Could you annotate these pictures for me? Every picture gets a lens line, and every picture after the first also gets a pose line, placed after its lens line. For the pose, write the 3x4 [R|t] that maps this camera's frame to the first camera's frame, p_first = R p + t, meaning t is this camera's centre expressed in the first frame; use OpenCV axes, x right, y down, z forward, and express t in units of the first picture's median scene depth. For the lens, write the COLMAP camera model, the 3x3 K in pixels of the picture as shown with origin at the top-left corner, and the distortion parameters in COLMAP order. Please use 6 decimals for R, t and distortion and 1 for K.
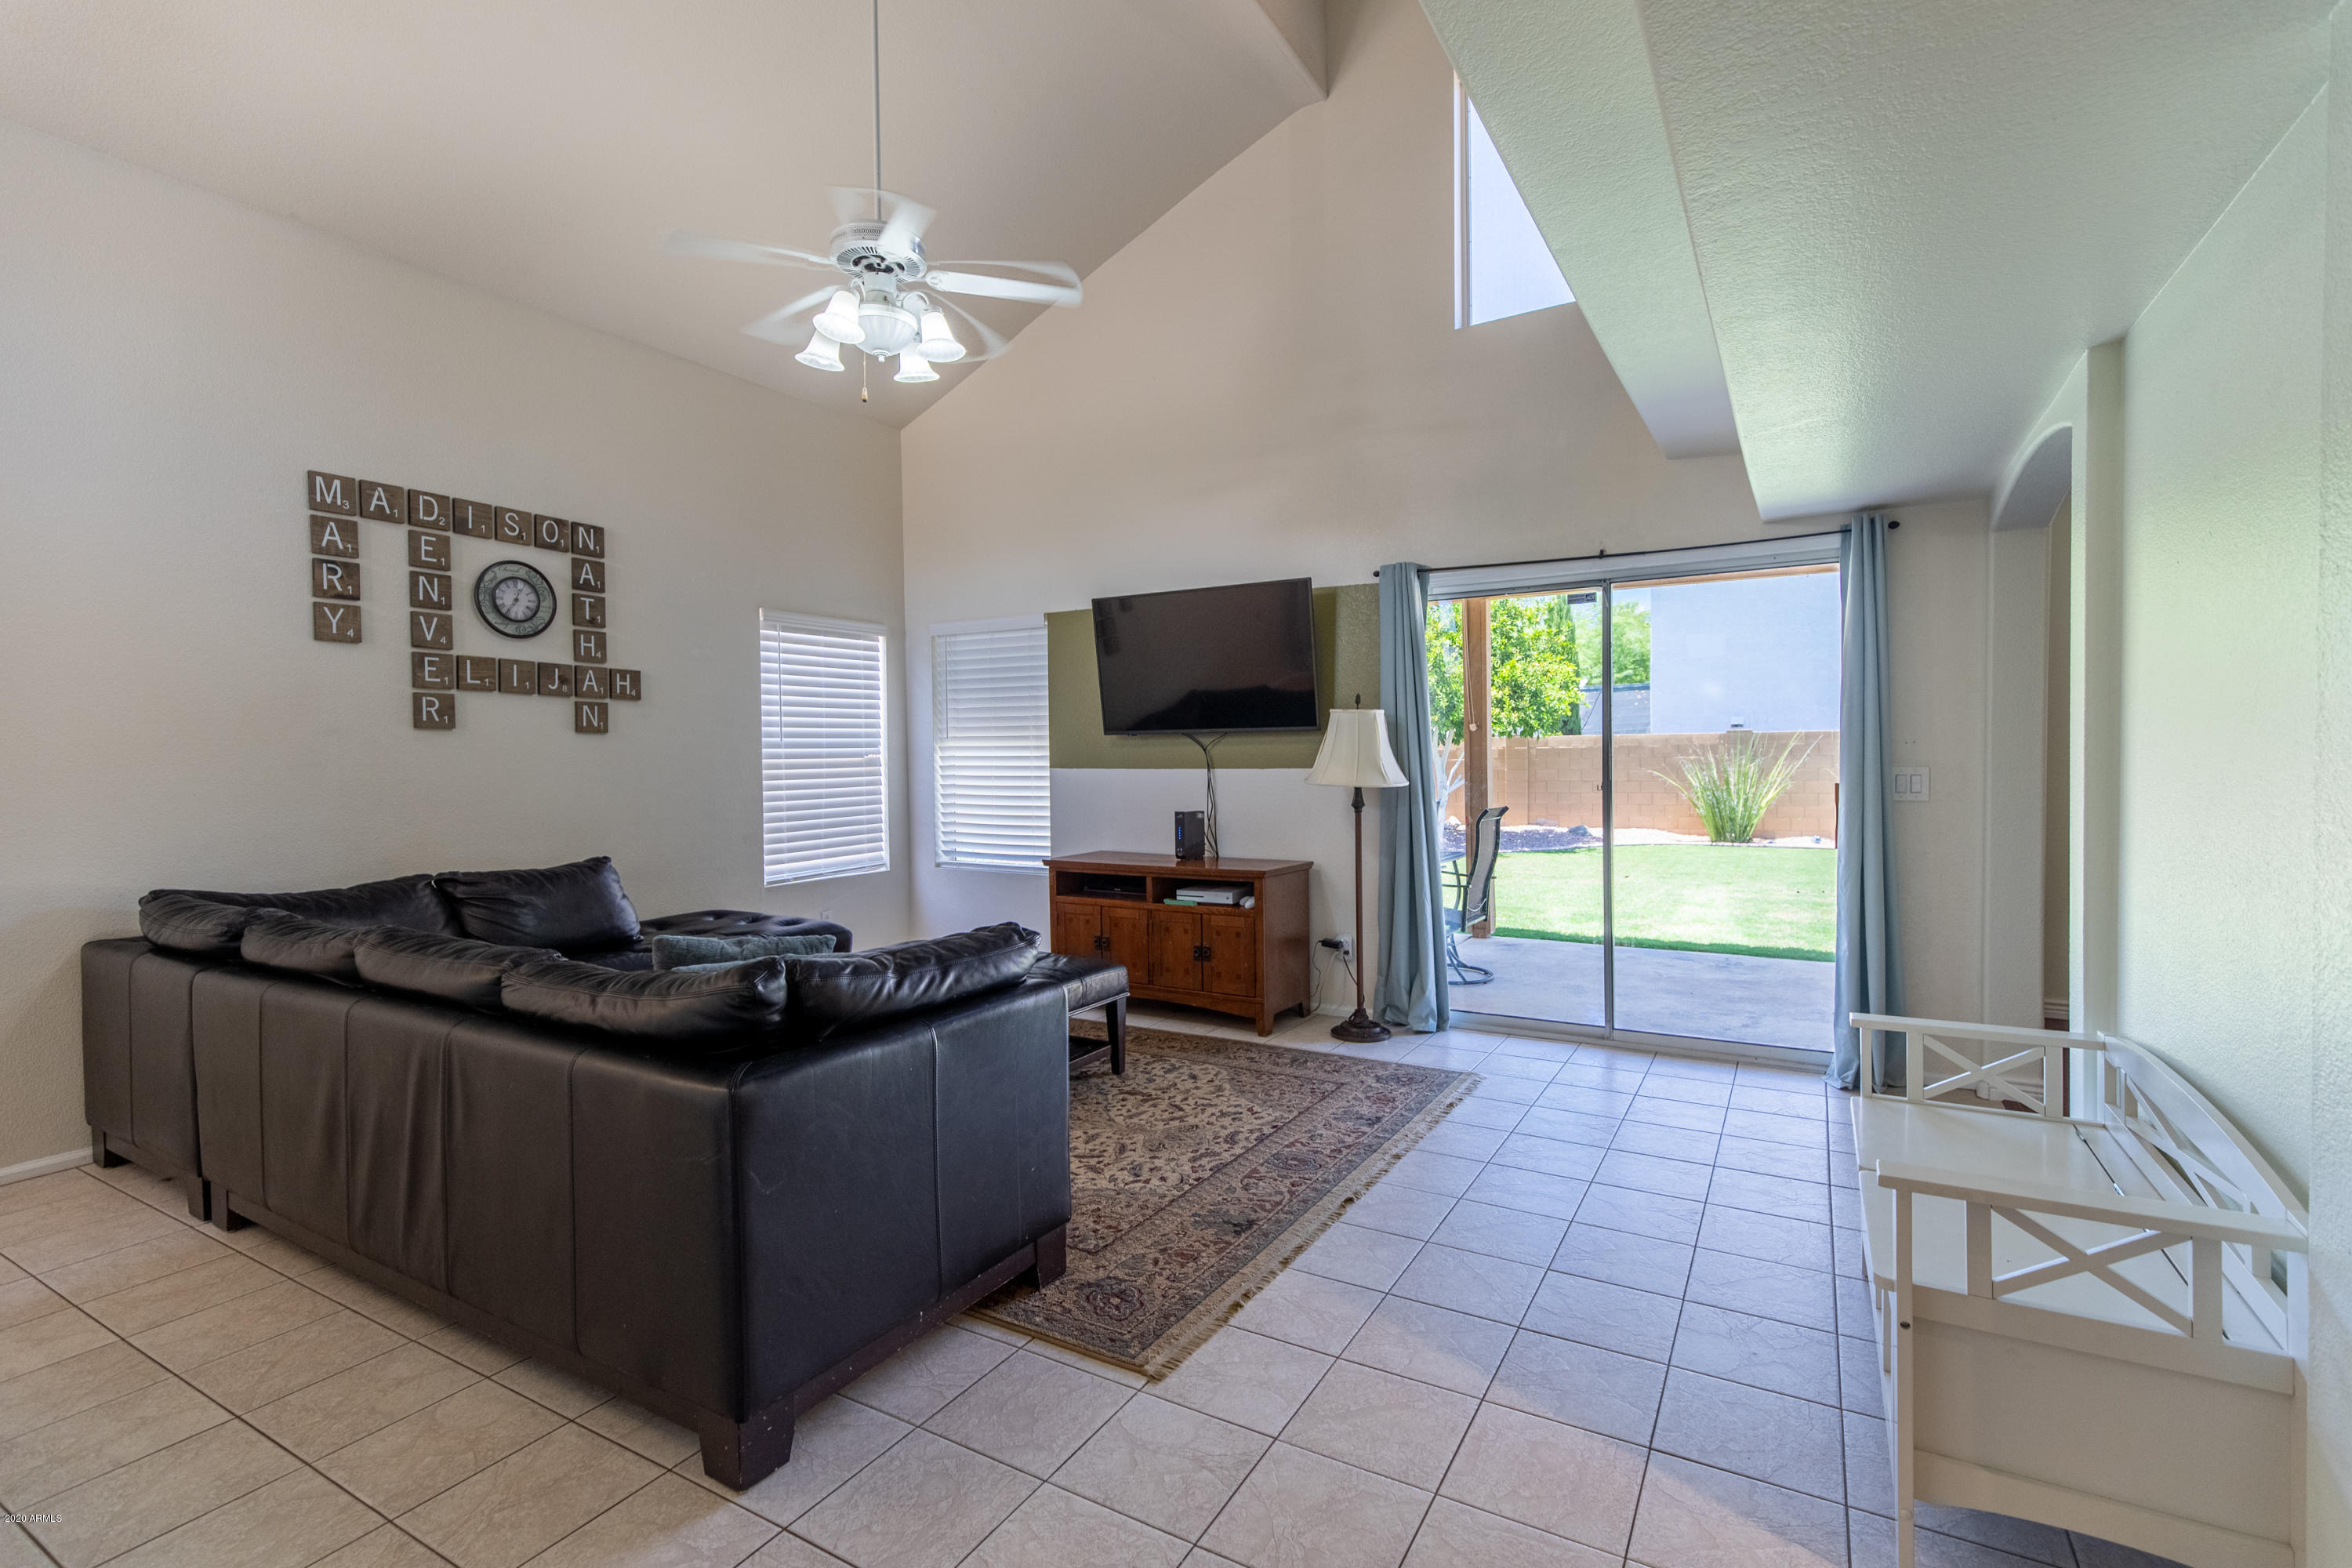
lens RADIAL K [[1048.6, 0, 1184.6], [0, 1048.6, 772.8], [0, 0, 1]] dist [0.016180, -0.004993]
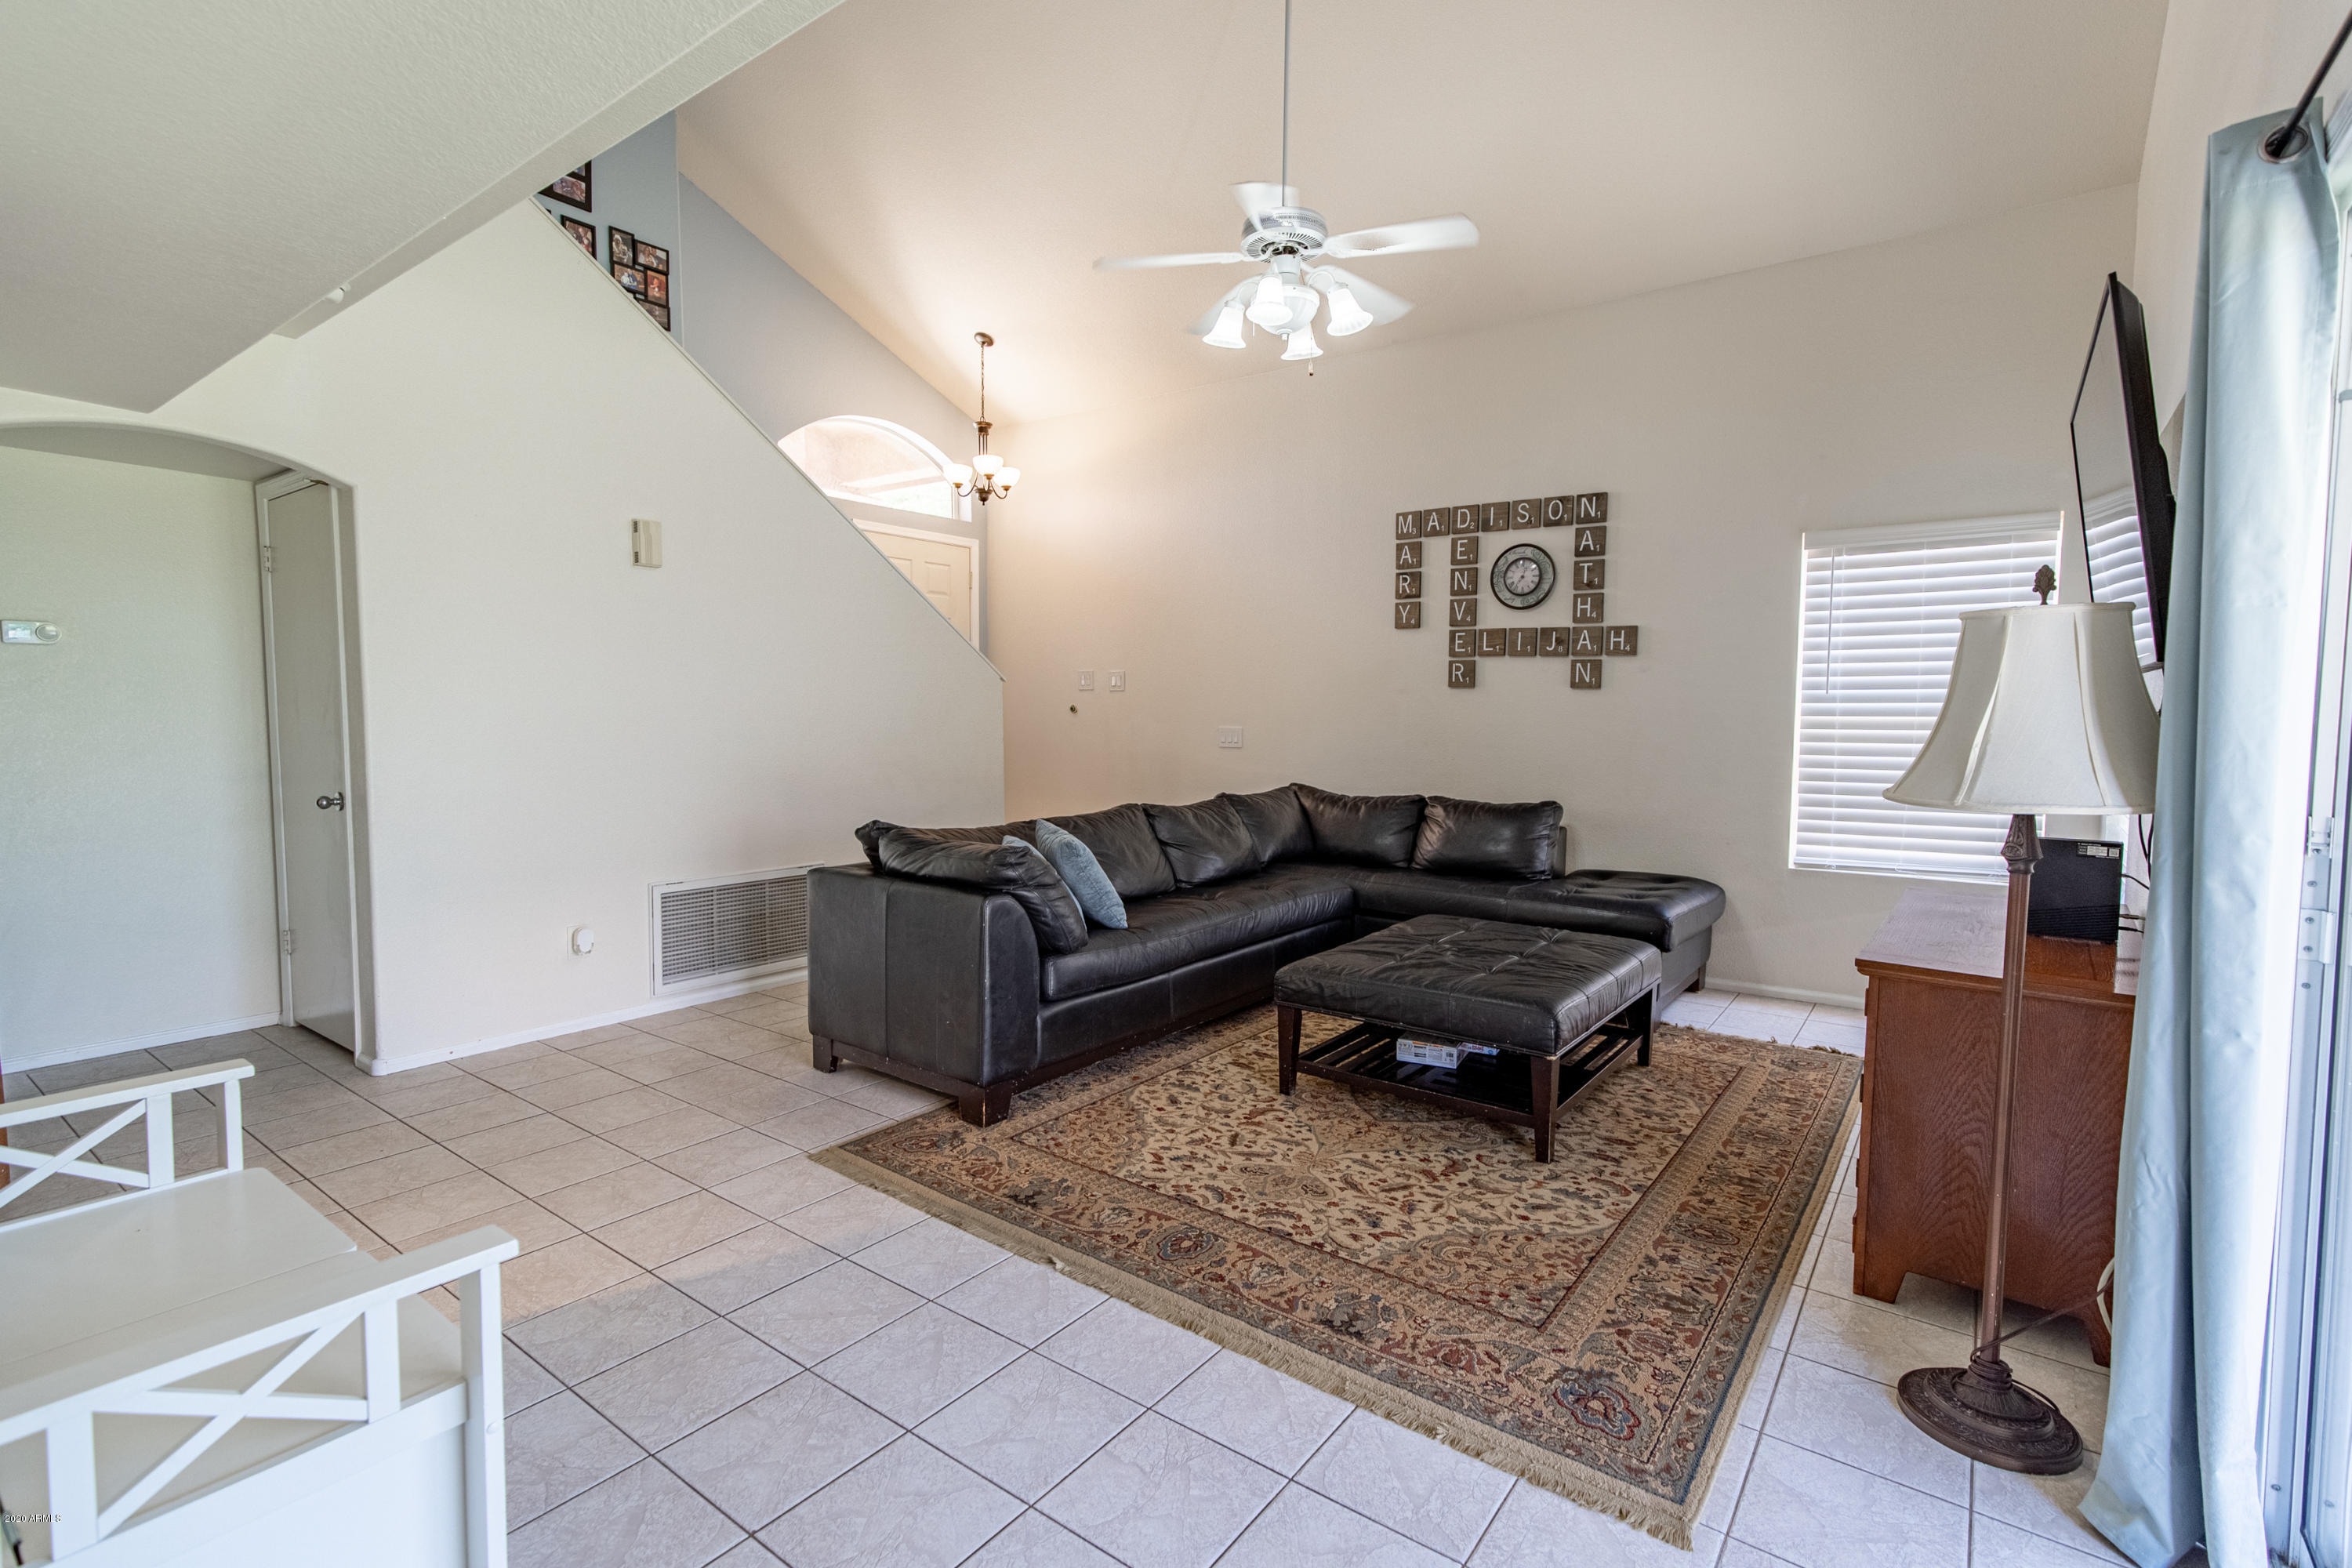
lens RADIAL K [[1048.6, 0, 1184.4], [0, 1048.6, 773.6], [0, 0, 1]] dist [0.016180, -0.004993]
pose [[-0.087255, 0.072140, -0.993571, 0.642977], [-0.022072, 0.996990, 0.074326, -0.025186], [0.995941, 0.028415, -0.085400, 0.797676]]
